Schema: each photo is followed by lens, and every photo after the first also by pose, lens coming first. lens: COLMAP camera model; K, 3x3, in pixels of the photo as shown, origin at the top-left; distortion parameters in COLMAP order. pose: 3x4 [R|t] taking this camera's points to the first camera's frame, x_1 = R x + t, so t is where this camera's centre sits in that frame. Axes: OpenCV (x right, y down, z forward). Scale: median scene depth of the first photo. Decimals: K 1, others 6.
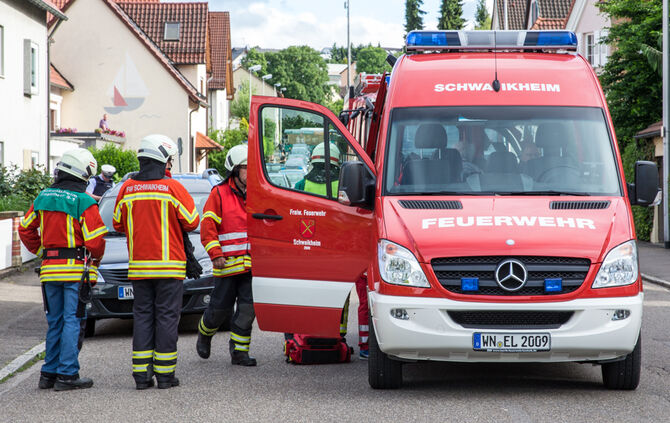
lens RADIAL K [[1395.6, 0, 336.3], [0, 1395.6, 209.8], [0, 0, 1]] dist [0.681553, 0.000000]
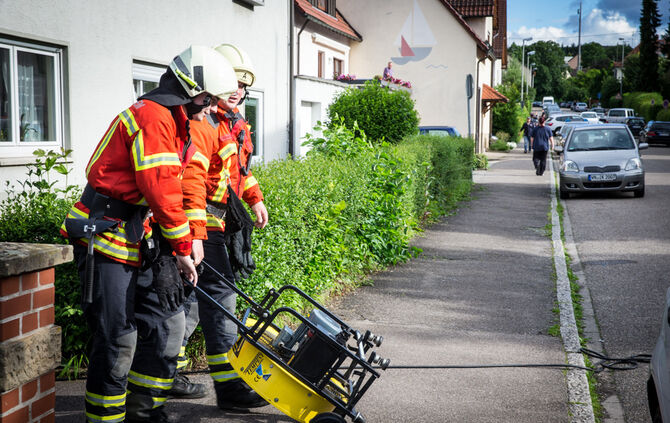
lens RADIAL K [[906.5, 0, 335.7], [0, 906.5, 211.8], [0, 0, 1]] dist [-0.006652, 0.000000]
pose [[0.969341, 0.025359, -0.244406, -0.042343], [-0.009153, 0.997696, 0.067218, -0.007314], [0.245548, -0.062920, 0.967340, 0.358683]]
